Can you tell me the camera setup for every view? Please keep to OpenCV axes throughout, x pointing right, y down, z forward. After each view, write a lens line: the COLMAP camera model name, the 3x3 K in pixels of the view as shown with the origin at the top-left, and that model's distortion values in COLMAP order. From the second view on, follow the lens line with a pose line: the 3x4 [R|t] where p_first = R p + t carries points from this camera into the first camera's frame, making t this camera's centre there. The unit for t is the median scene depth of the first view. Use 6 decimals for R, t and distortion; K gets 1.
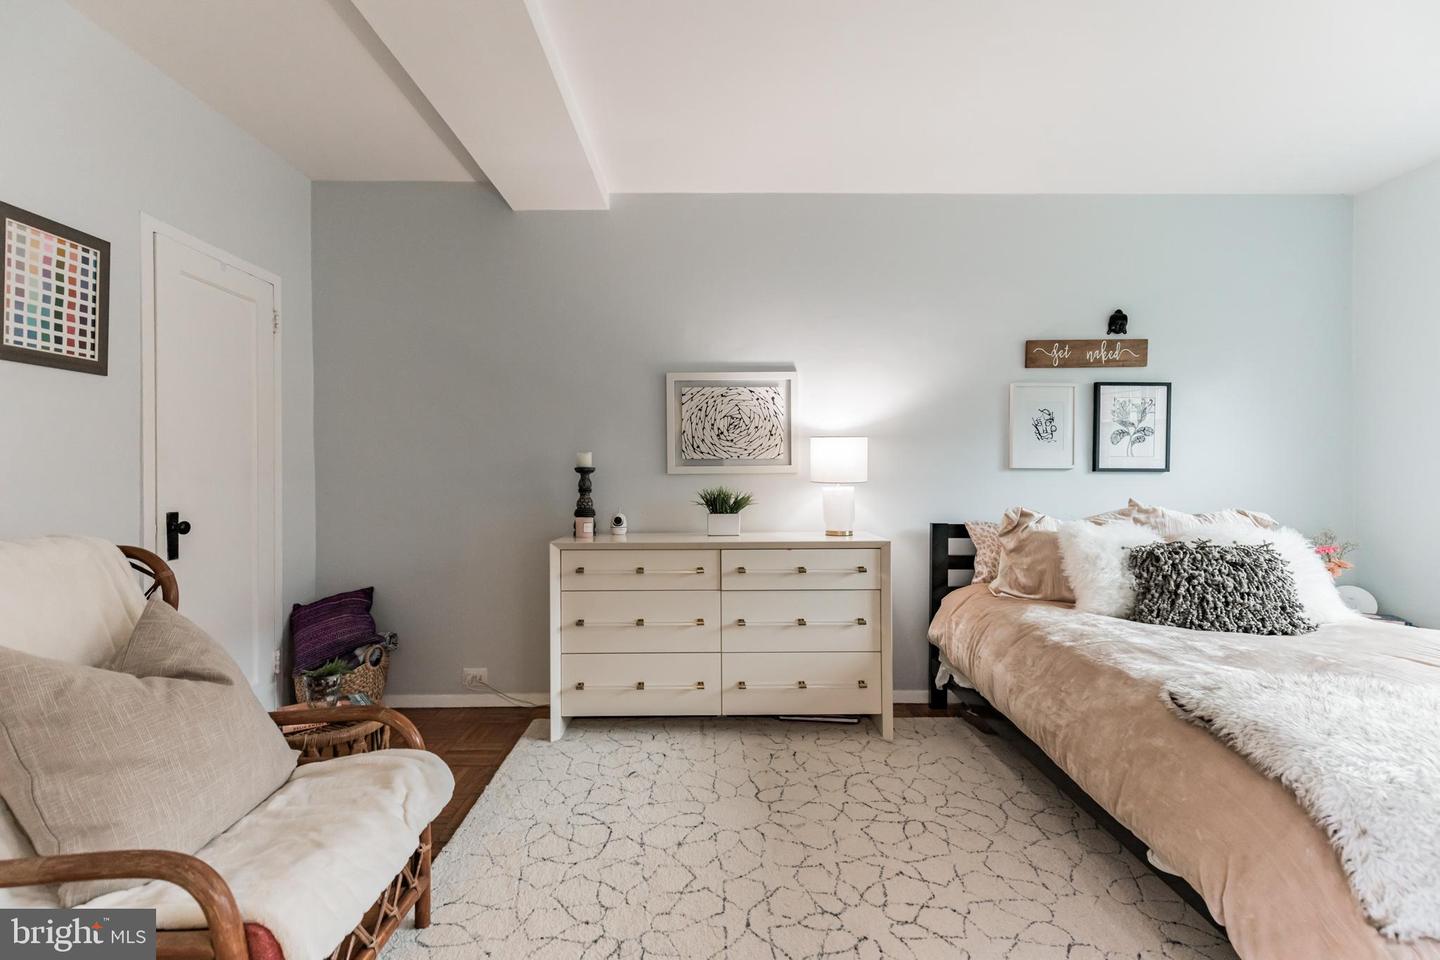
lens RADIAL K [[652.3, 0, 718.1], [0, 652.3, 473.7], [0, 0, 1]] dist [0.001922, -0.001358]
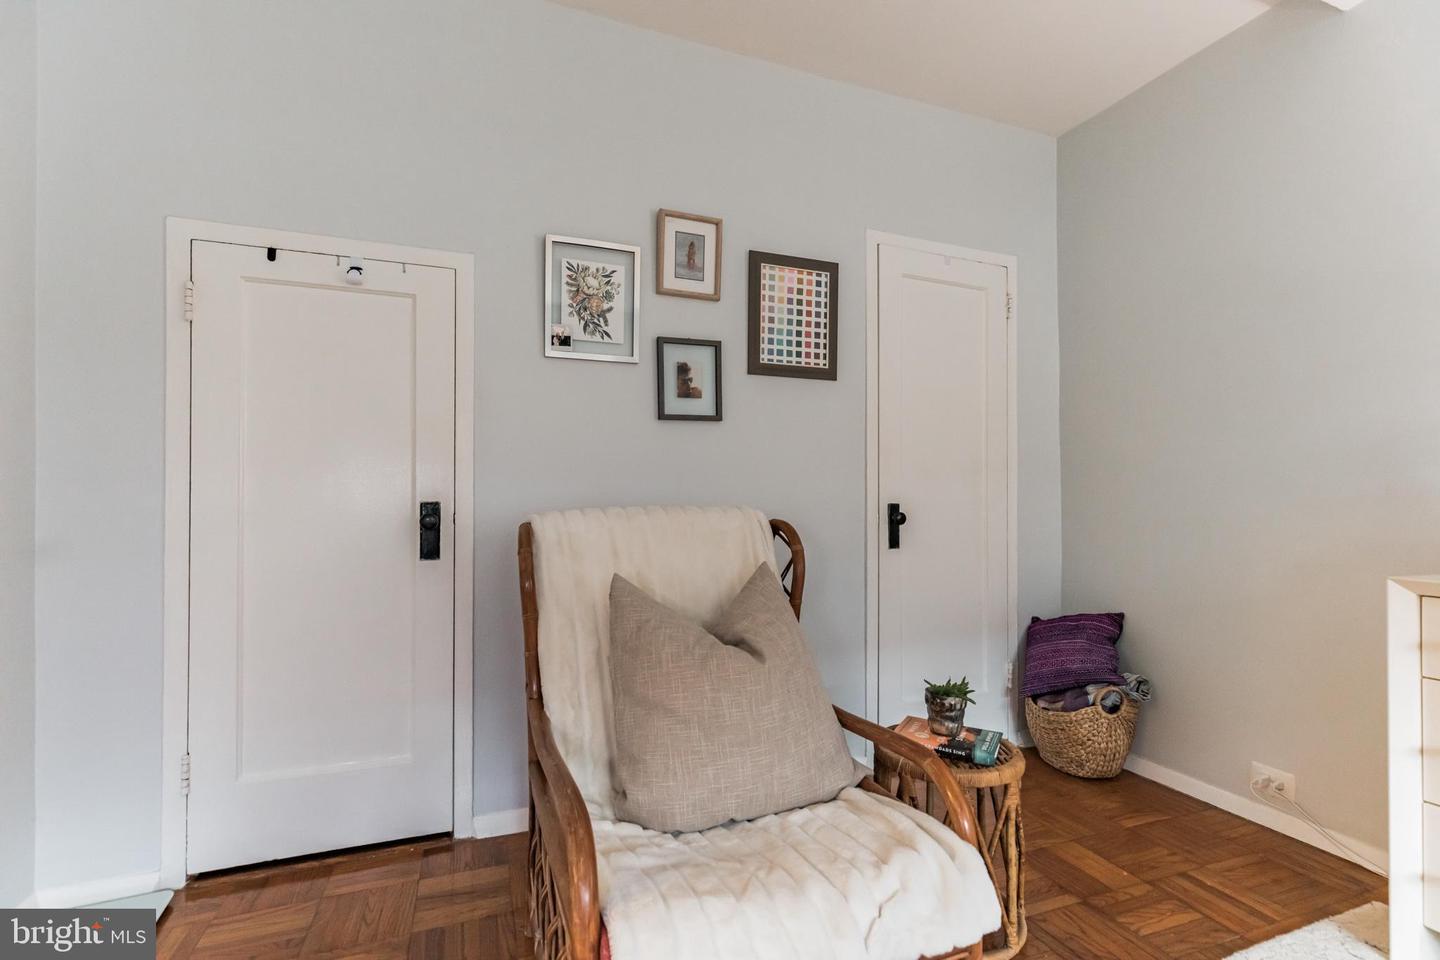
lens RADIAL K [[652.3, 0, 715.2], [0, 652.3, 493.7], [0, 0, 1]] dist [0.001922, -0.001358]
pose [[0.339780, -0.005651, -0.940488, 0.071202], [-0.006209, 0.999947, -0.008252, 0.063530], [0.940485, 0.008643, 0.339726, 0.436695]]
